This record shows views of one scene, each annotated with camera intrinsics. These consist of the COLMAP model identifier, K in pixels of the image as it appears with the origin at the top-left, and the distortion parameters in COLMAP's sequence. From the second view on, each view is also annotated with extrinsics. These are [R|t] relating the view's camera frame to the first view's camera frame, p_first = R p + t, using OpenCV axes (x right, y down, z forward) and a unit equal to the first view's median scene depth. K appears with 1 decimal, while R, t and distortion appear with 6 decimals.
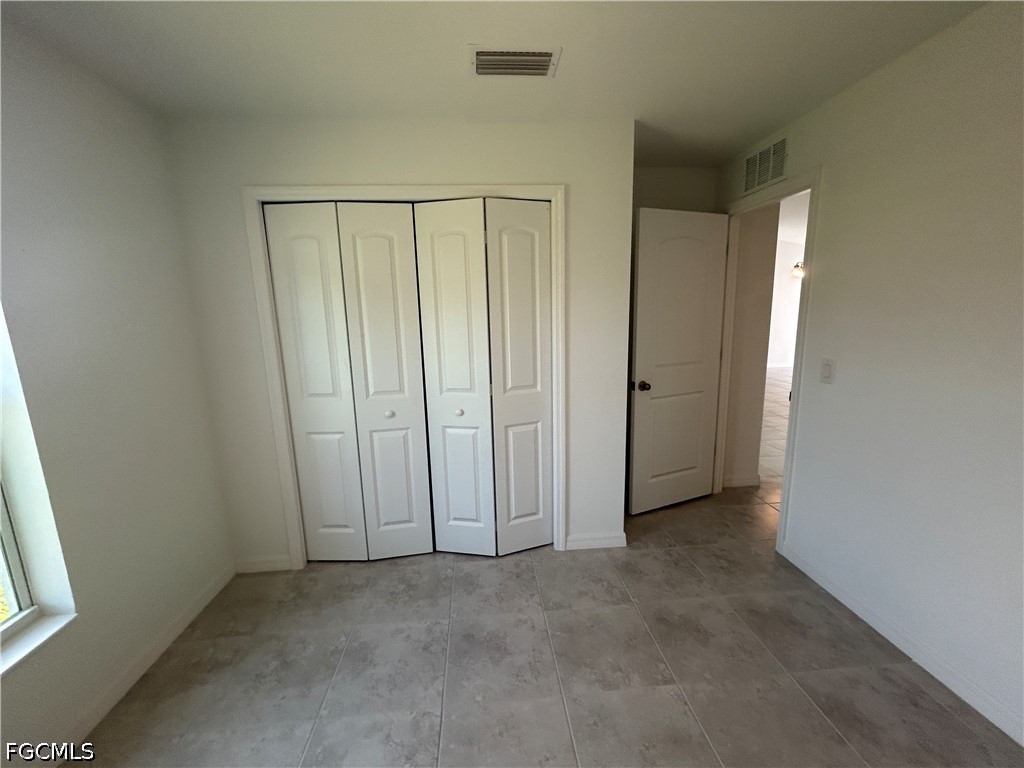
lens RADIAL K [[410.6, 0, 513.5], [0, 410.6, 381.9], [0, 0, 1]] dist [-0.000325, -0.000038]
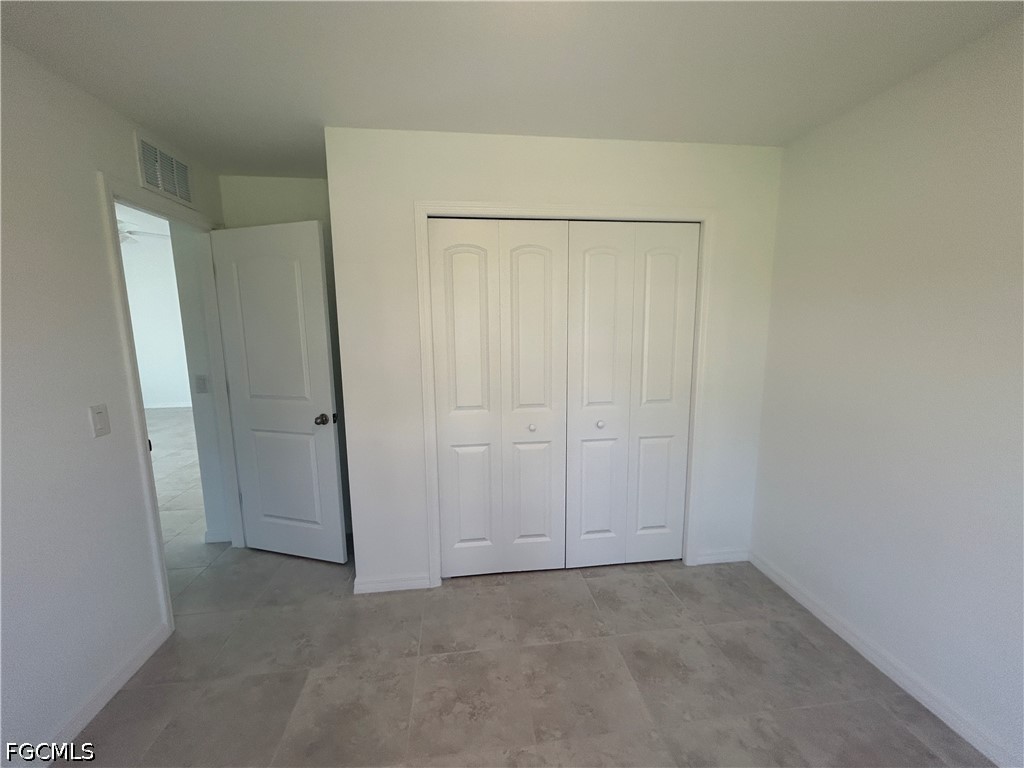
lens RADIAL K [[414.8, 0, 513.3], [0, 414.8, 391.8], [0, 0, 1]] dist [0.089064, -0.000055]
pose [[0.997772, 0.009756, 0.065998, -0.466046], [-0.007935, 0.999582, -0.027808, 0.021084], [-0.066241, 0.027222, 0.997432, -0.035494]]
